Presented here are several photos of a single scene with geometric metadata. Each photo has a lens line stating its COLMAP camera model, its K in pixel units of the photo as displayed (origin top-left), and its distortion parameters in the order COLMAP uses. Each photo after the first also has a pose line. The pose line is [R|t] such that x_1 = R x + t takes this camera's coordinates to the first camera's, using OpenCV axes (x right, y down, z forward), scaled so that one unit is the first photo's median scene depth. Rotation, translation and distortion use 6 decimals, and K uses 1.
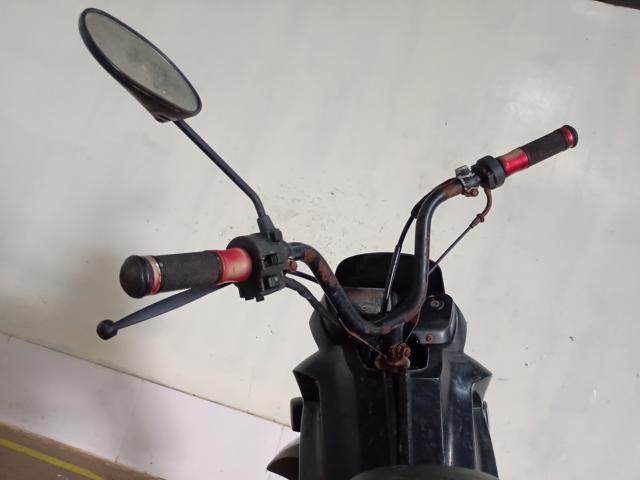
lens RADIAL K [[541.7, 0, 315.0], [0, 541.7, 240.1], [0, 0, 1]] dist [0.049652, -0.075193]
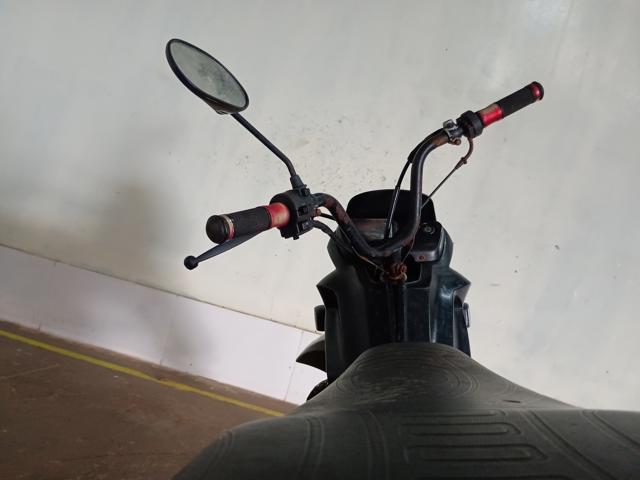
lens RADIAL K [[541.7, 0, 318.4], [0, 541.7, 245.9], [0, 0, 1]] dist [0.049652, -0.075193]
pose [[0.999401, -0.033049, -0.010280, -0.020451], [0.034313, 0.984989, 0.169173, -0.071970], [0.004535, -0.169424, 0.985533, -0.261249]]
